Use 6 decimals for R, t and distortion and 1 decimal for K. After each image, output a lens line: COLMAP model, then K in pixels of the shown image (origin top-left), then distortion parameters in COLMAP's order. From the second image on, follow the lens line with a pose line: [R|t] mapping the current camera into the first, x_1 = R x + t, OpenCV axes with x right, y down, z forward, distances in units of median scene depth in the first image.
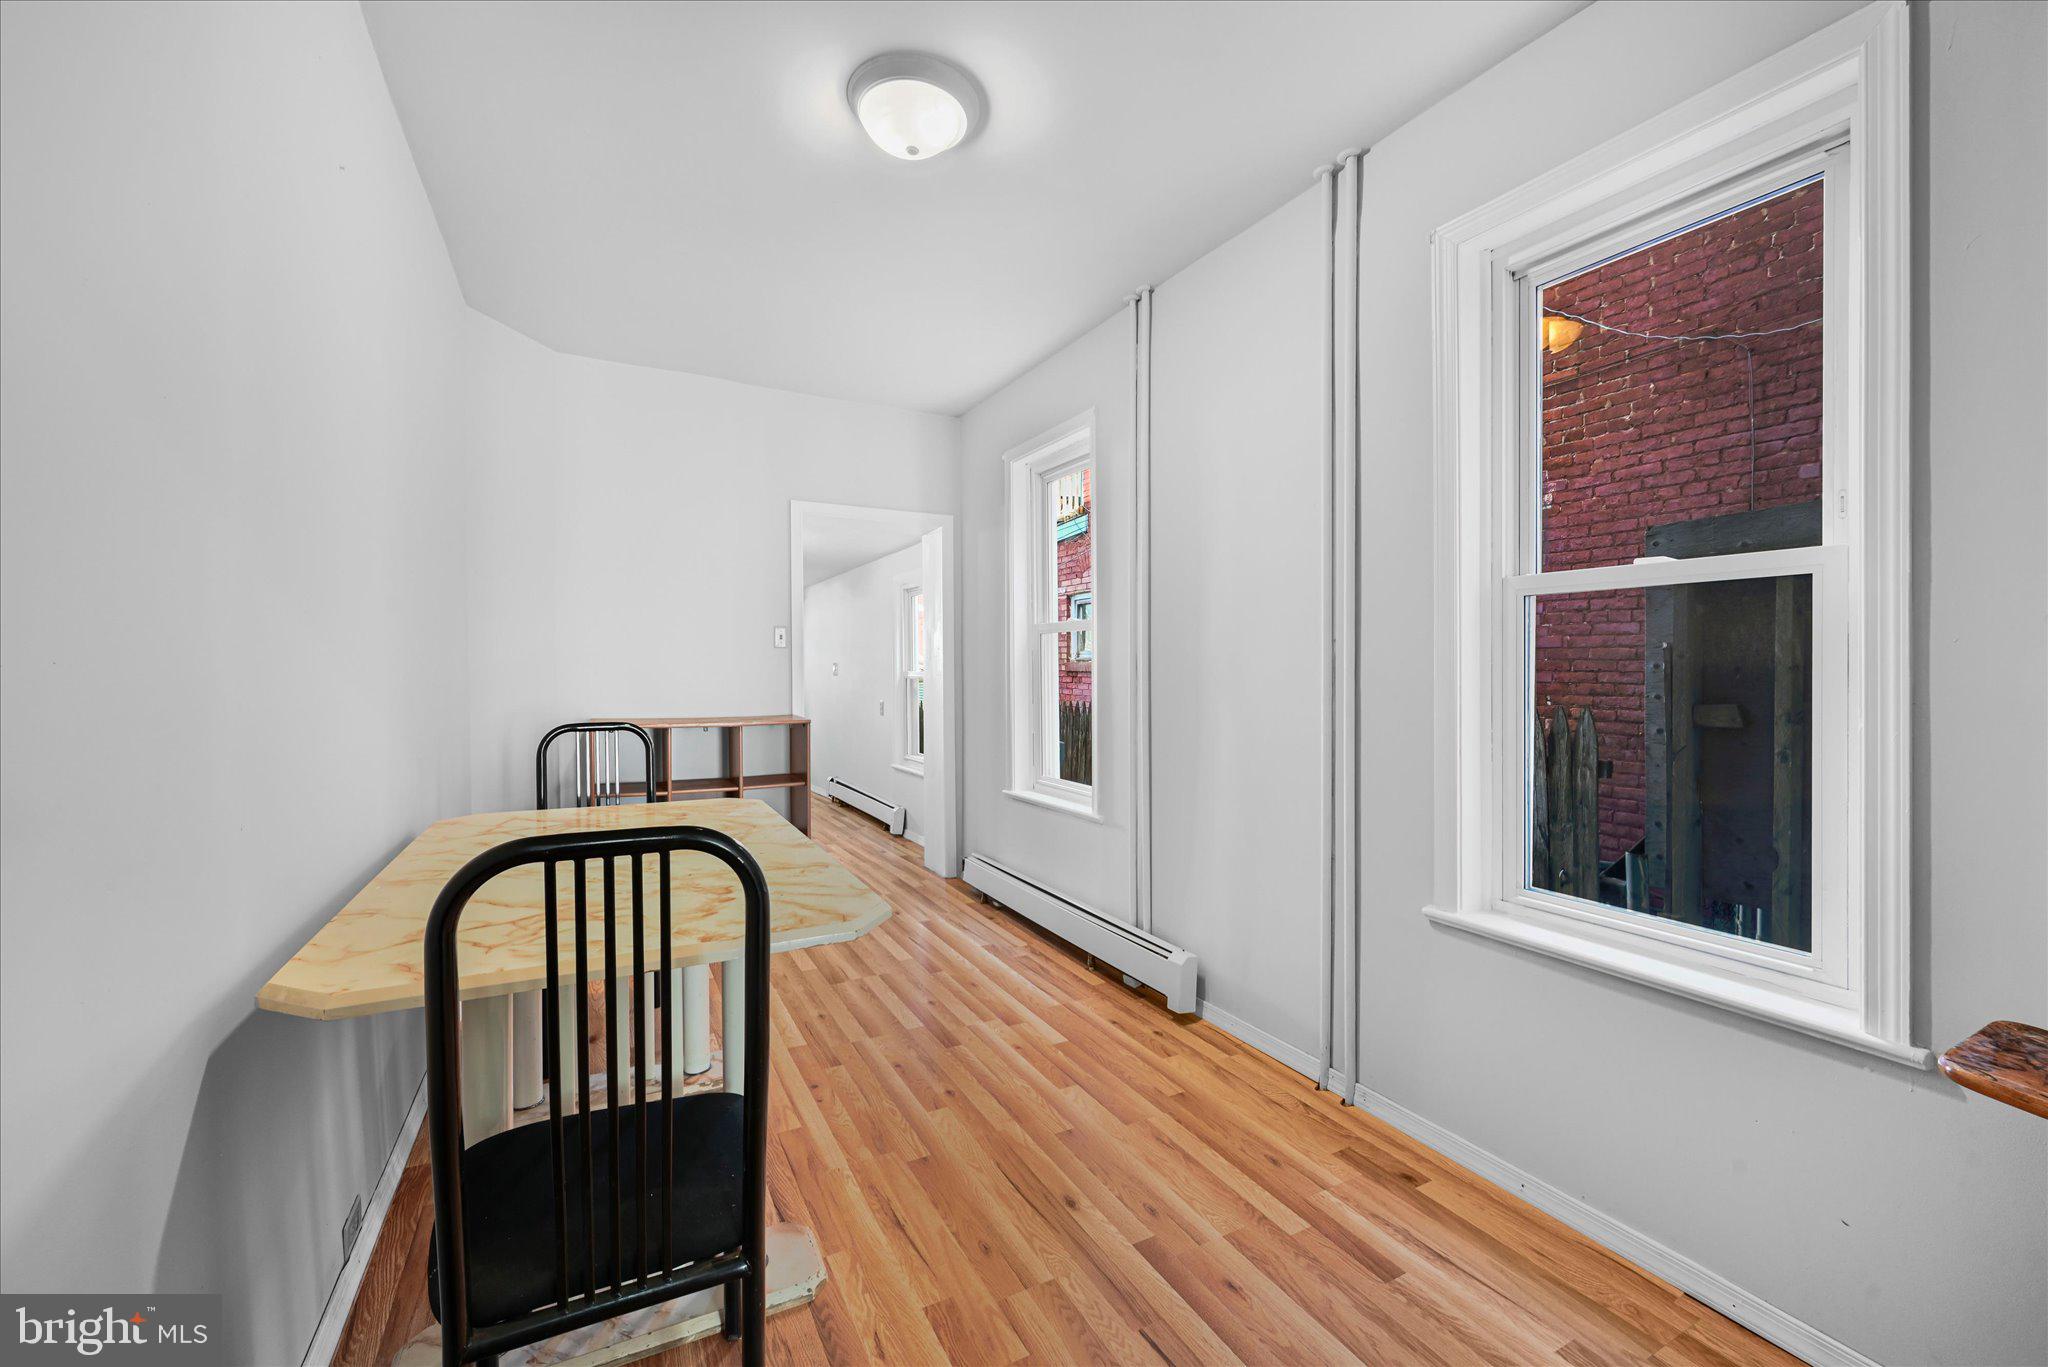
lens RADIAL K [[837.2, 0, 1019.9], [0, 837.2, 667.1], [0, 0, 1]] dist [-0.000675, -0.000125]
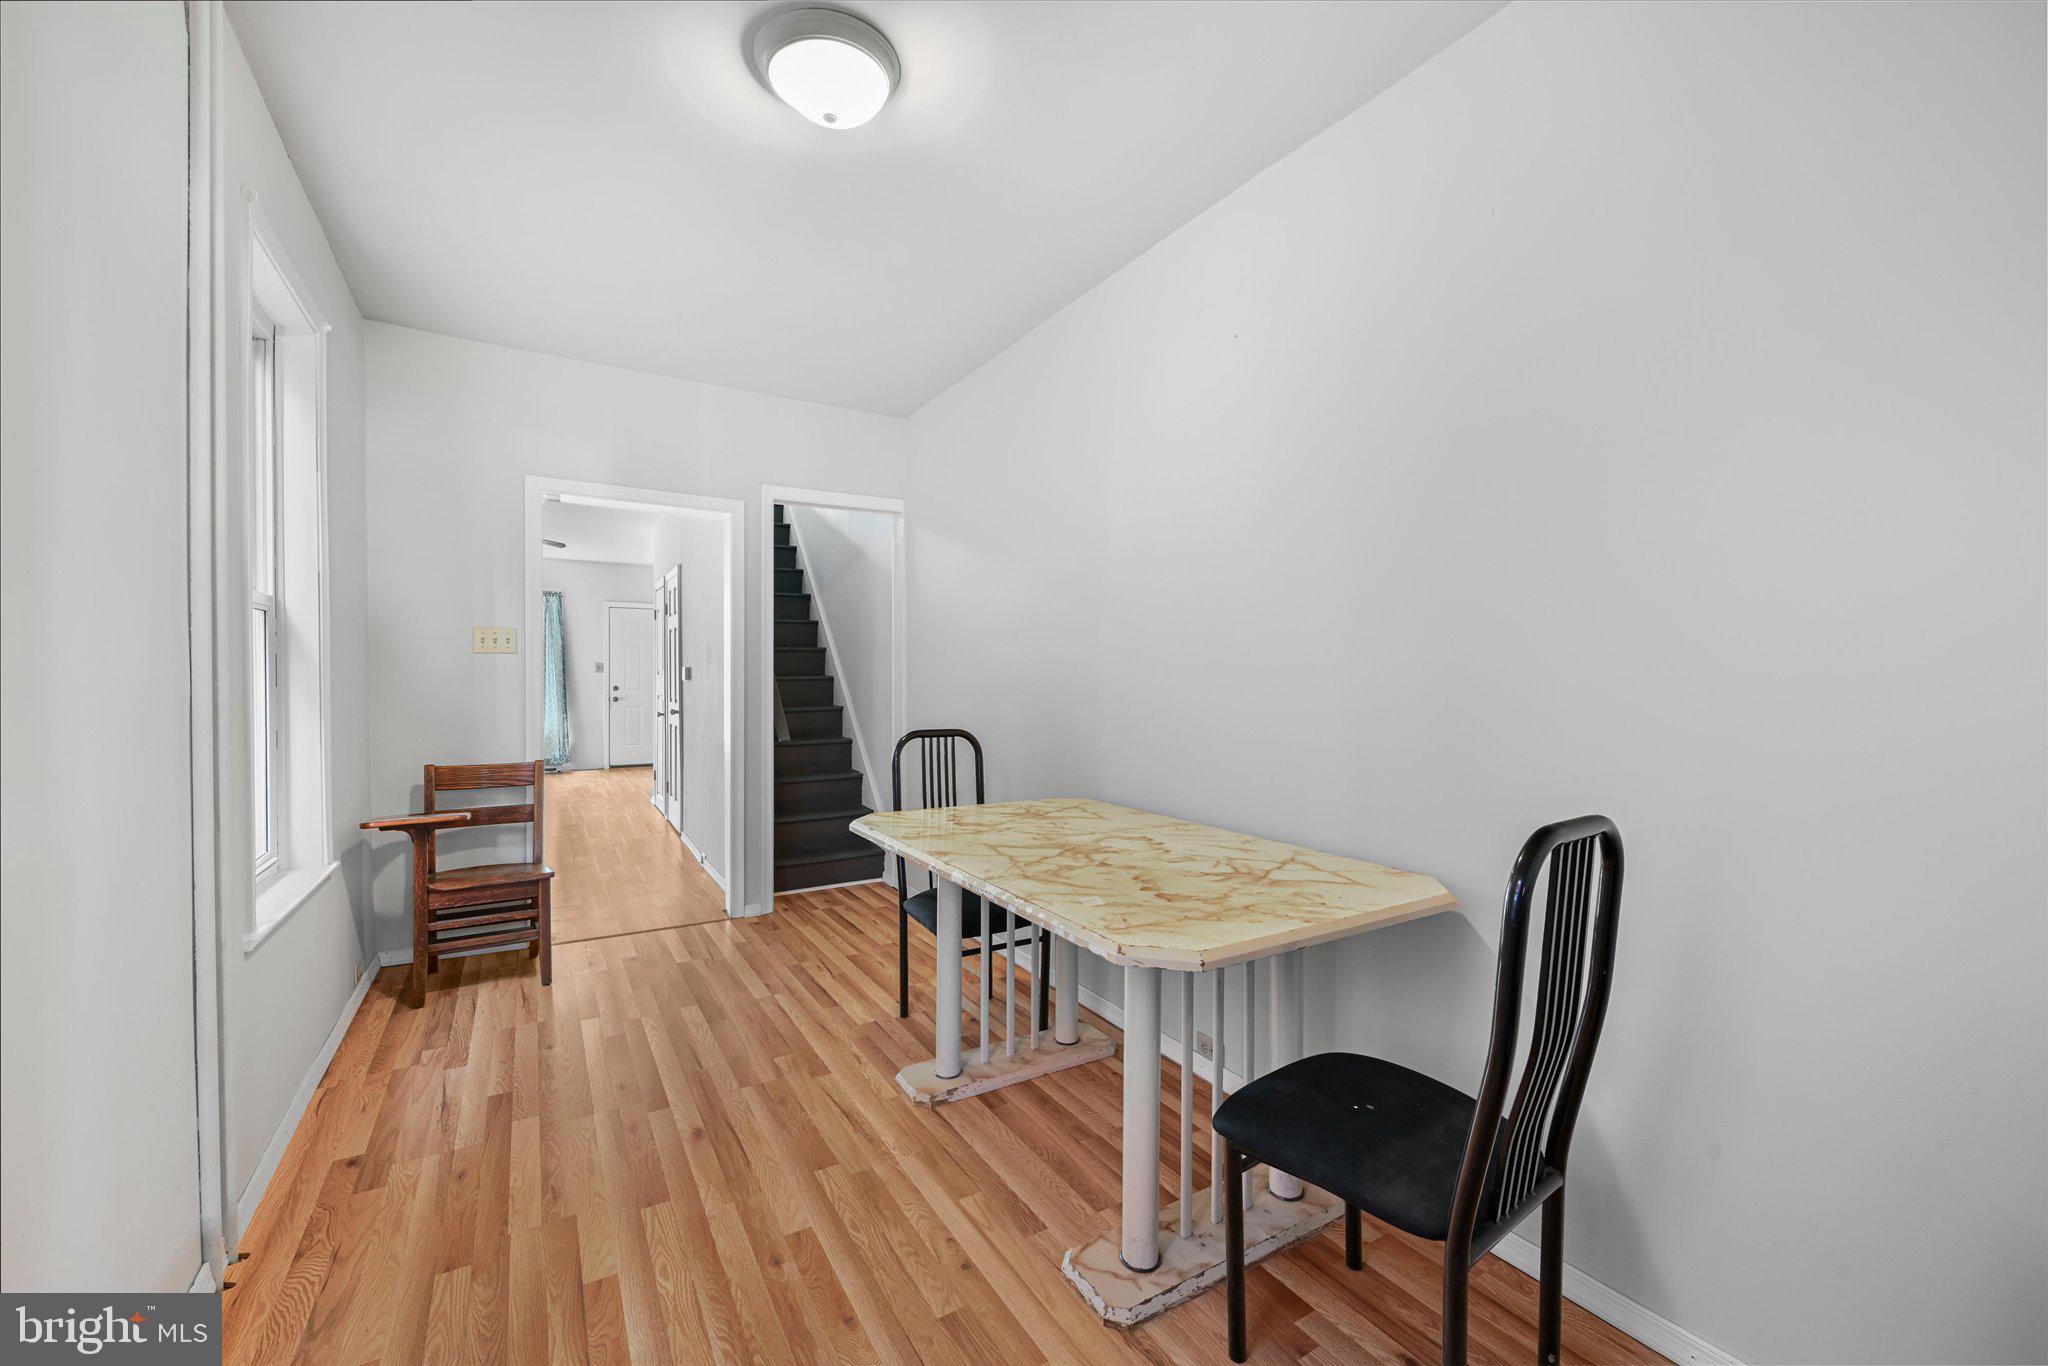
lens RADIAL K [[837.2, 0, 1019.9], [0, 837.2, 666.6], [0, 0, 1]] dist [-0.000675, -0.000125]
pose [[-0.998100, -0.010823, -0.060656, -0.278781], [-0.010076, 0.999870, -0.012612, -0.002109], [0.060785, -0.011977, -0.998079, 1.980537]]
